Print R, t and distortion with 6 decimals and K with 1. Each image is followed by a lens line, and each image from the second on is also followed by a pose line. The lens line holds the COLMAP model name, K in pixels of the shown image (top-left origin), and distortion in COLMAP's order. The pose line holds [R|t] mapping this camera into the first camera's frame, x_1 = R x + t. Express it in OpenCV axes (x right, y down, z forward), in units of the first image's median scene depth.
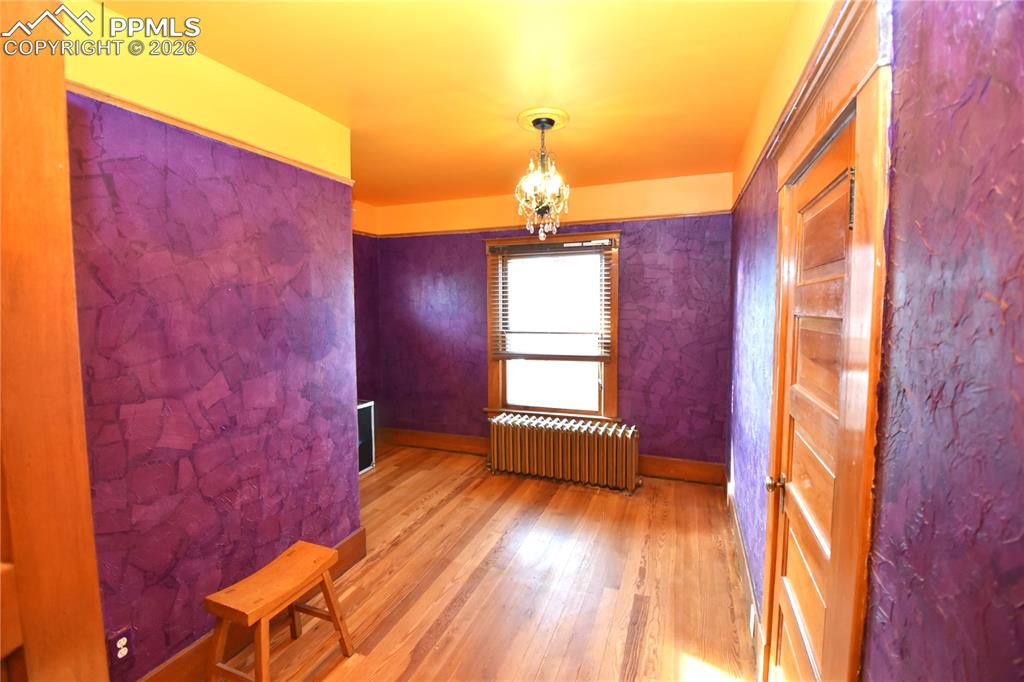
lens RADIAL K [[452.3, 0, 511.9], [0, 452.3, 329.4], [0, 0, 1]] dist [0.017184, -0.026551]
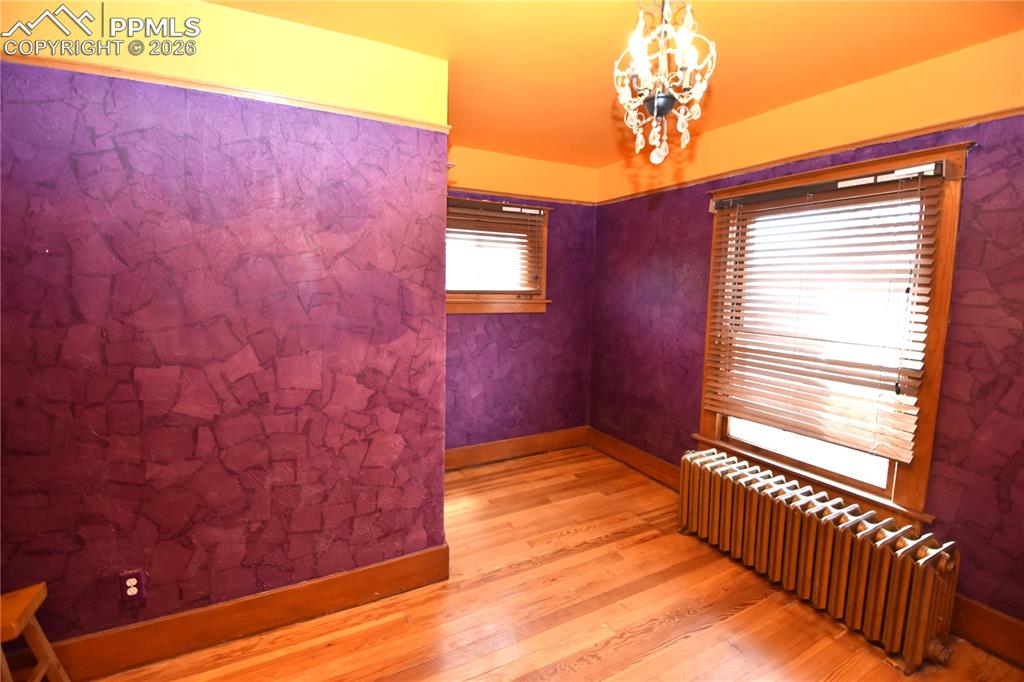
lens RADIAL K [[452.3, 0, 511.9], [0, 452.3, 329.4], [0, 0, 1]] dist [0.017184, -0.026551]
pose [[0.752934, 0.086985, -0.652322, 0.307318], [-0.061489, 0.996189, 0.061865, -0.026524], [0.655217, -0.006470, 0.755413, 0.487764]]
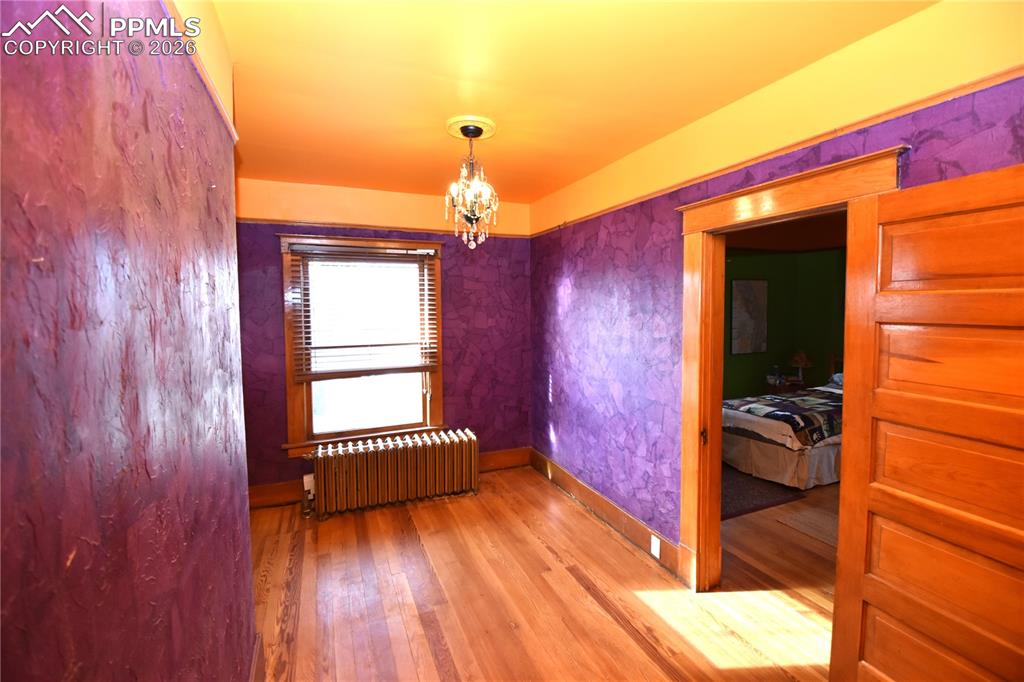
lens RADIAL K [[452.3, 0, 511.9], [0, 452.3, 329.4], [0, 0, 1]] dist [0.017184, -0.026551]
pose [[0.720078, -0.030273, 0.693232, -0.565033], [0.045190, 0.998973, -0.003315, -0.014888], [-0.692420, 0.033714, 0.720707, 0.239895]]
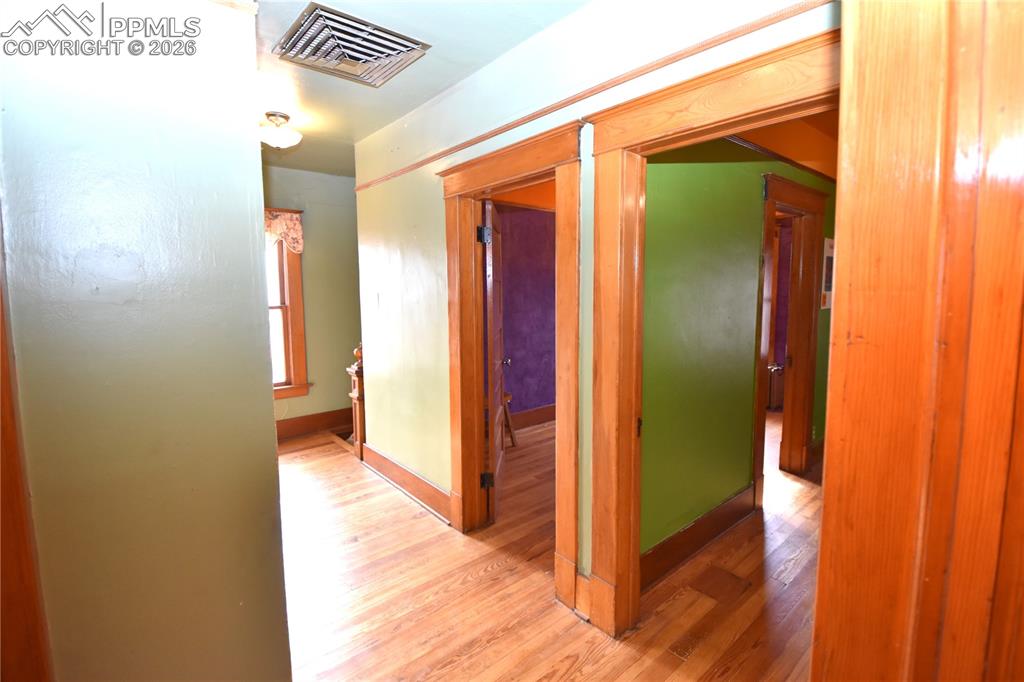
lens RADIAL K [[452.3, 0, 511.9], [0, 452.3, 329.4], [0, 0, 1]] dist [0.017184, -0.026551]
pose [[0.875298, 0.042257, -0.481734, 0.313170], [-0.025844, 0.998839, 0.040658, 0.098289], [0.482892, -0.023138, 0.875374, -0.928976]]
